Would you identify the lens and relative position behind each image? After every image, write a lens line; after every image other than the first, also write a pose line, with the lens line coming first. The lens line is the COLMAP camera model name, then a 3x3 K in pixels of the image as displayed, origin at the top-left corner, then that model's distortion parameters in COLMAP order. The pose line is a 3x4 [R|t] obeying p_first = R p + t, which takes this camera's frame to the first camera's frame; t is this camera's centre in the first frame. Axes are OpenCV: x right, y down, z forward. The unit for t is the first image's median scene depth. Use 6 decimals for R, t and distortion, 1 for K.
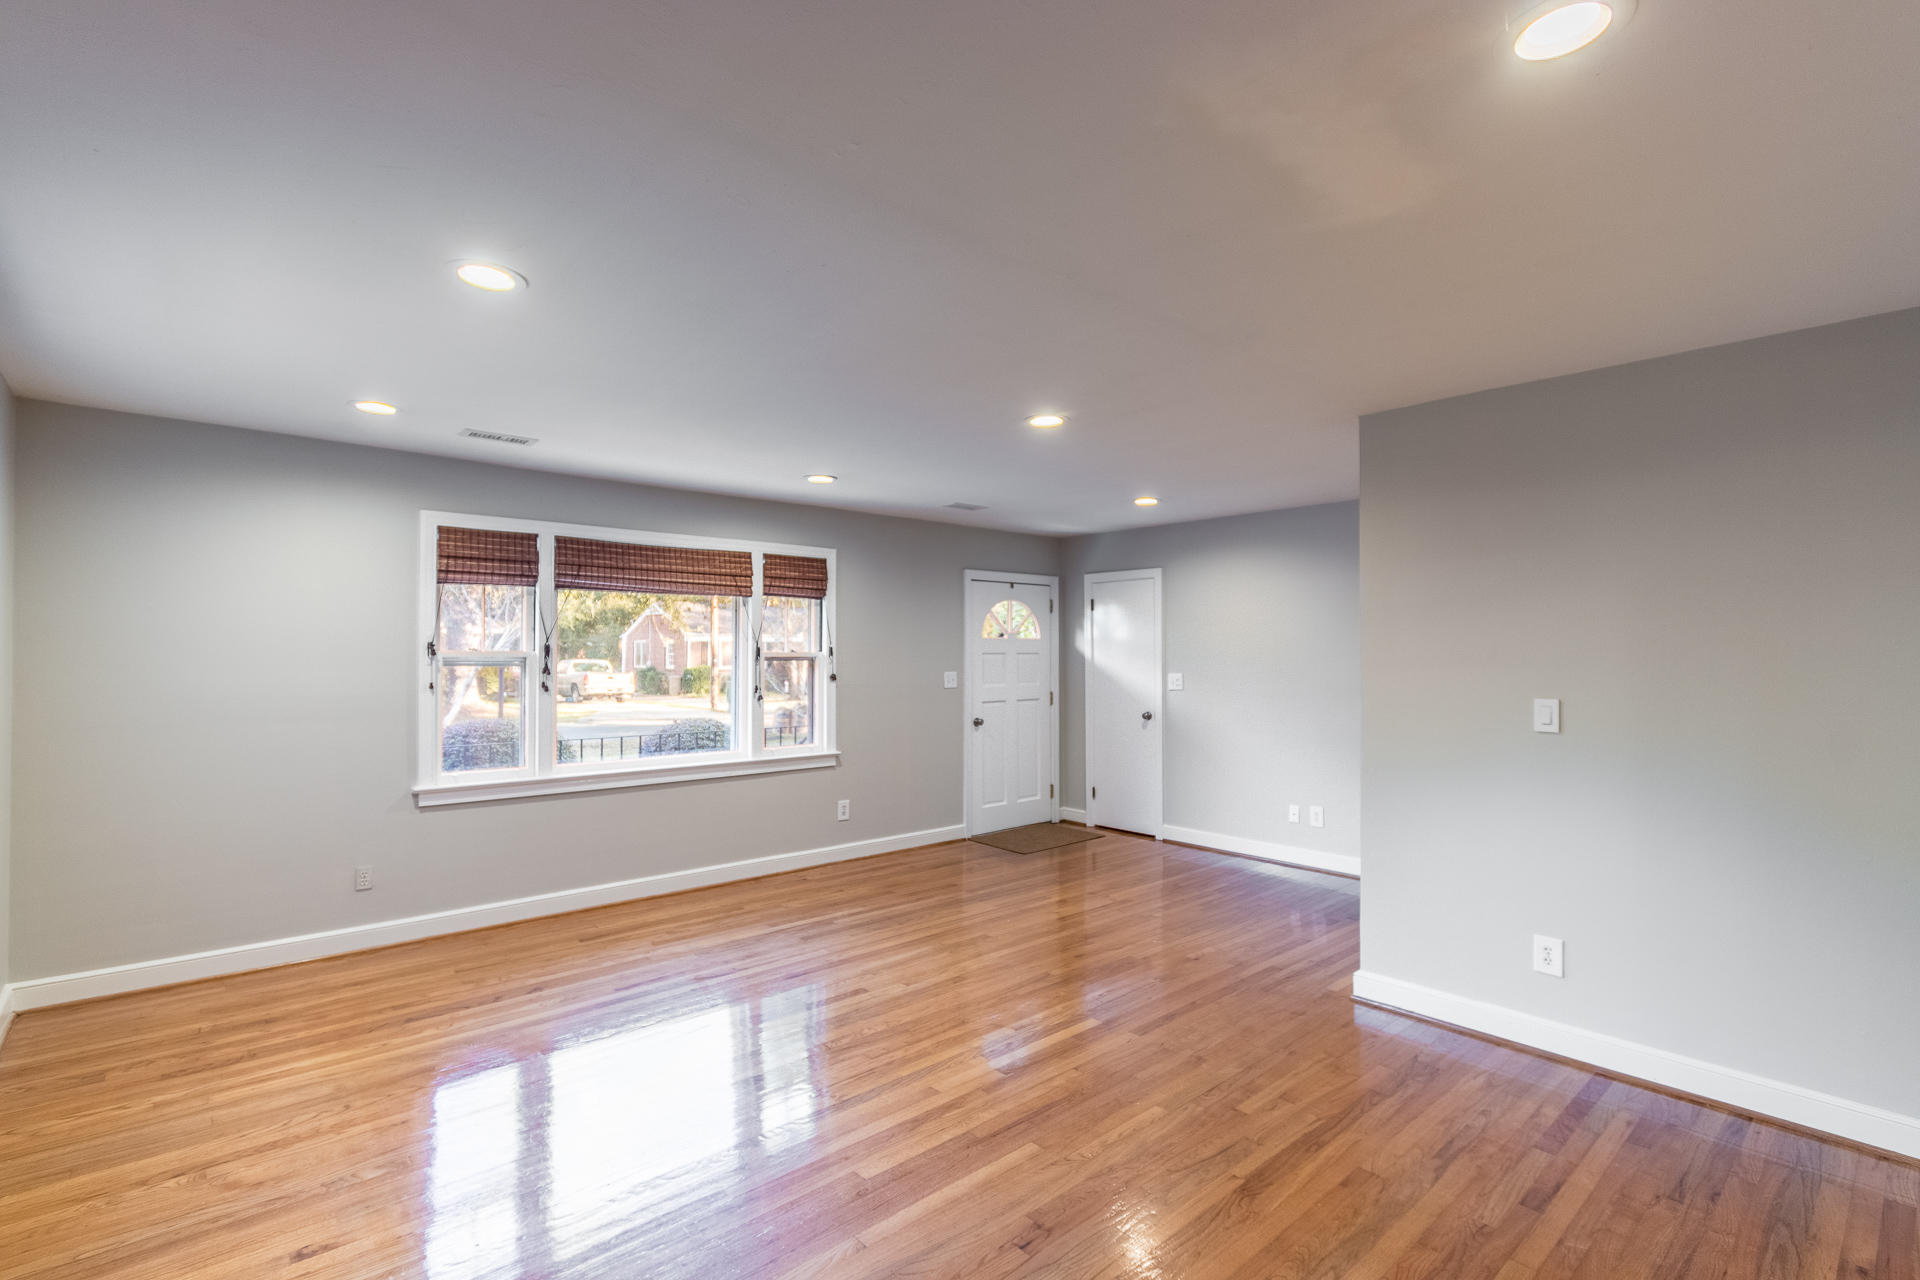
lens RADIAL K [[900.1, 0, 959.0], [0, 900.1, 651.3], [0, 0, 1]] dist [-0.000767, 0.000528]
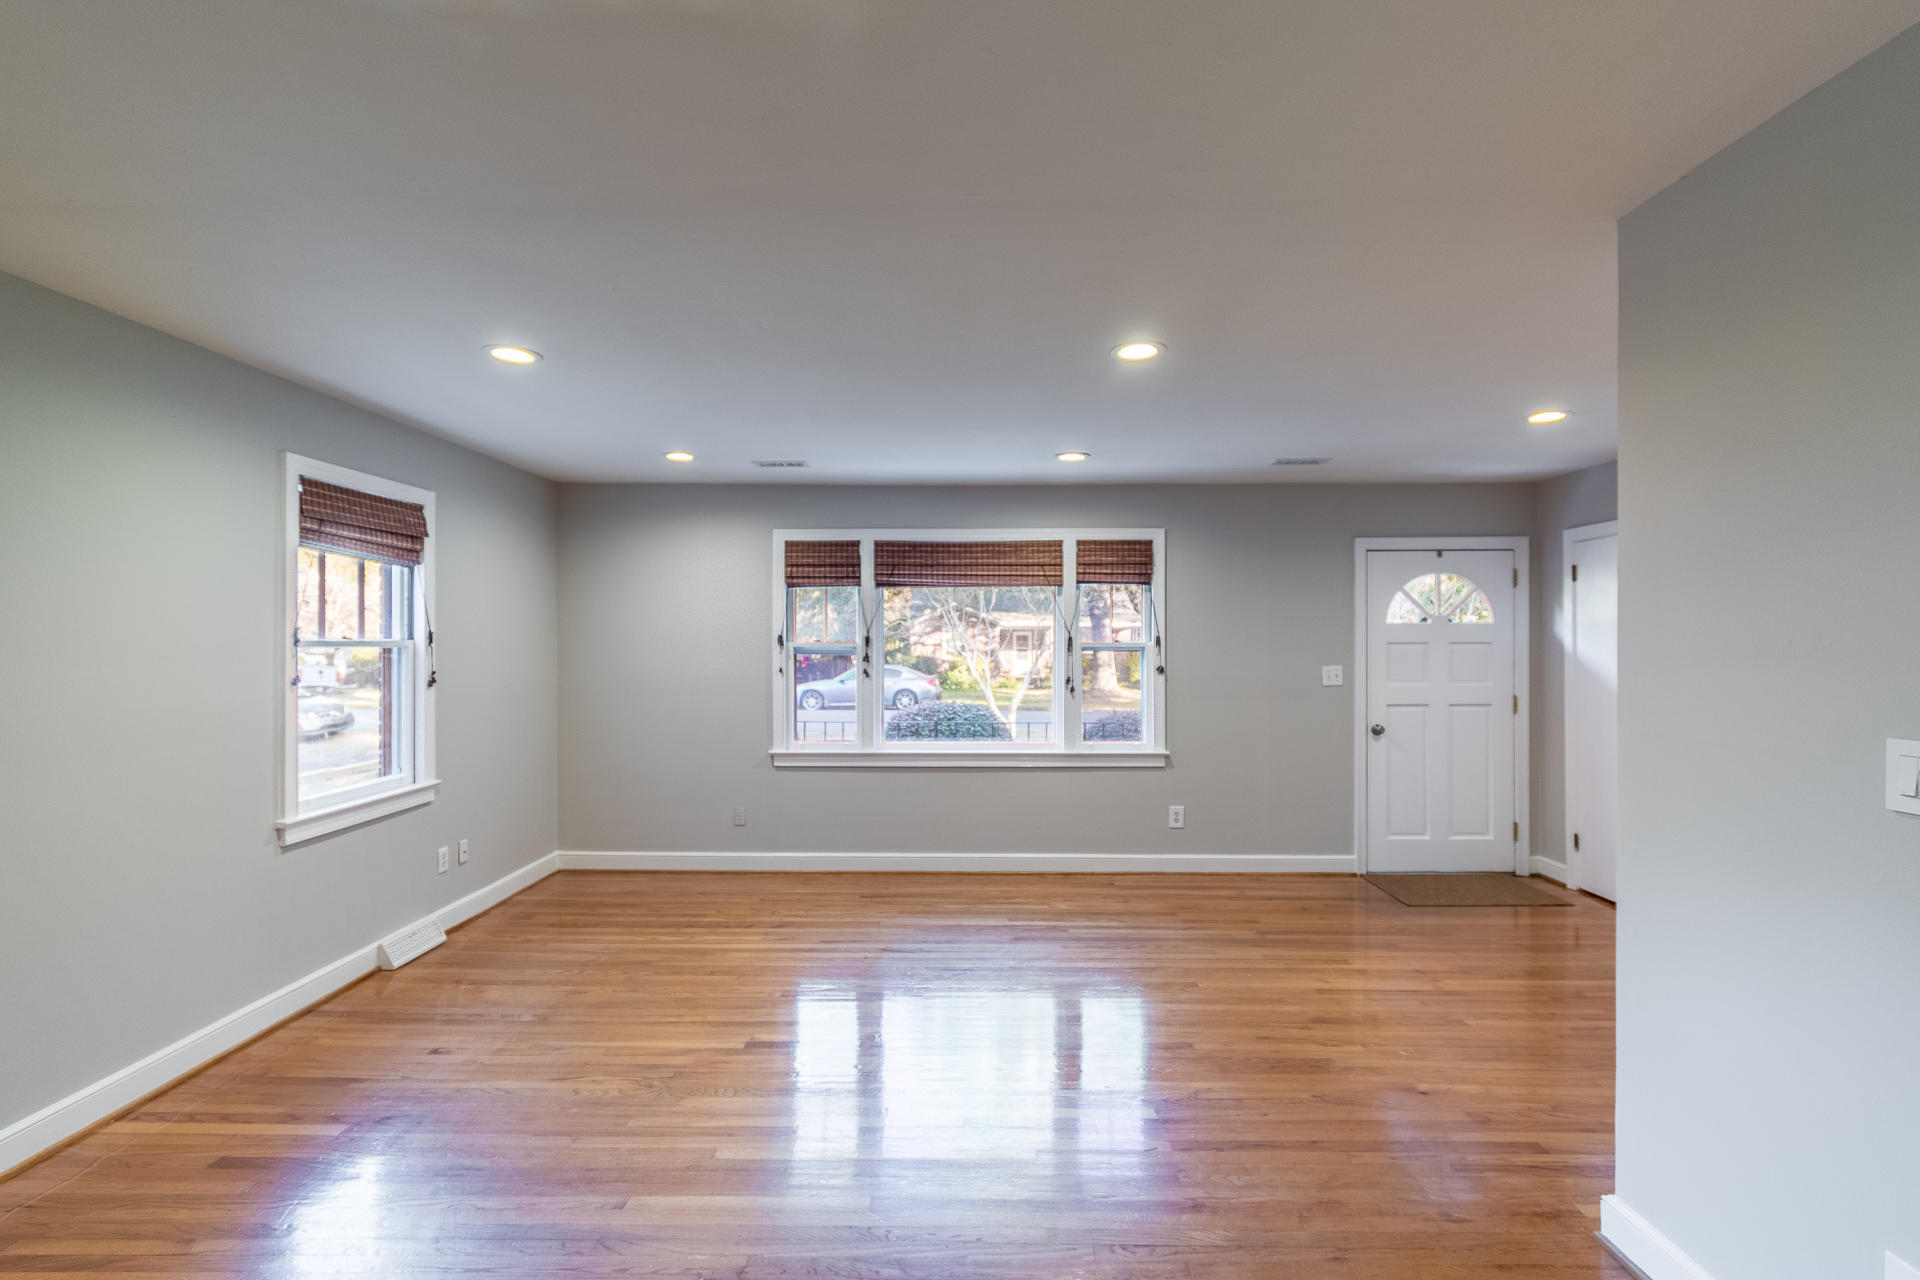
lens RADIAL K [[900.1, 0, 959.0], [0, 900.1, 651.3], [0, 0, 1]] dist [-0.000767, 0.000528]
pose [[0.727923, 0.000825, -0.685659, 0.371331], [0.002916, 0.999987, 0.004299, 0.006586], [0.685653, -0.005129, 0.727911, 0.216871]]
